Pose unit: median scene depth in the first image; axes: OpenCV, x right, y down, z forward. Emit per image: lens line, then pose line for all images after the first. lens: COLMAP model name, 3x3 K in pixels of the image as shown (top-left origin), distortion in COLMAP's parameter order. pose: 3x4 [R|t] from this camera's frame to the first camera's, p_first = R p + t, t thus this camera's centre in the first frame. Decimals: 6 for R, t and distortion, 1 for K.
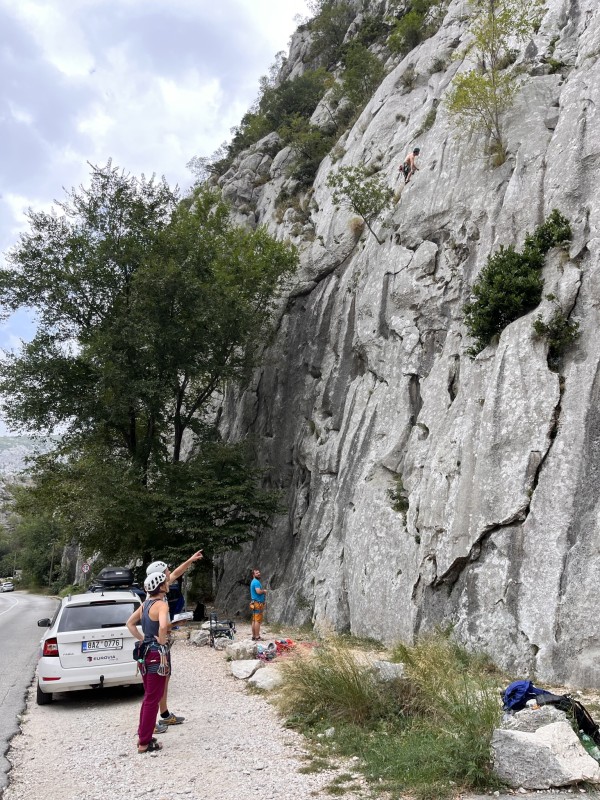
lens RADIAL K [[613.0, 0, 297.3], [0, 613.0, 391.6], [0, 0, 1]] dist [0.037420, -0.022317]
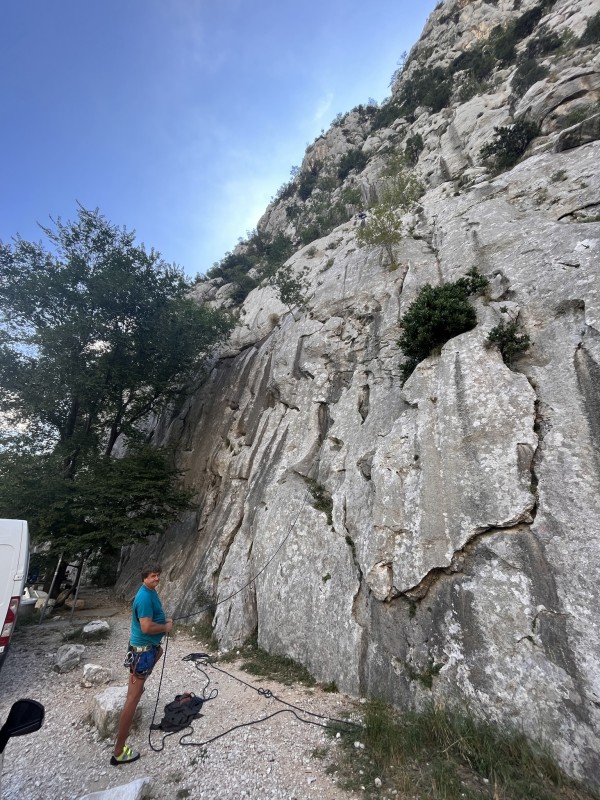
lens RADIAL K [[324.1, 0, 302.3], [0, 324.1, 402.9], [0, 0, 1]] dist [0.001619, -0.001697]
pose [[0.947335, 0.165368, 0.274242, -0.039955], [-0.120122, 0.977324, -0.174380, 0.113731], [-0.296861, 0.132253, 0.945718, 0.458888]]
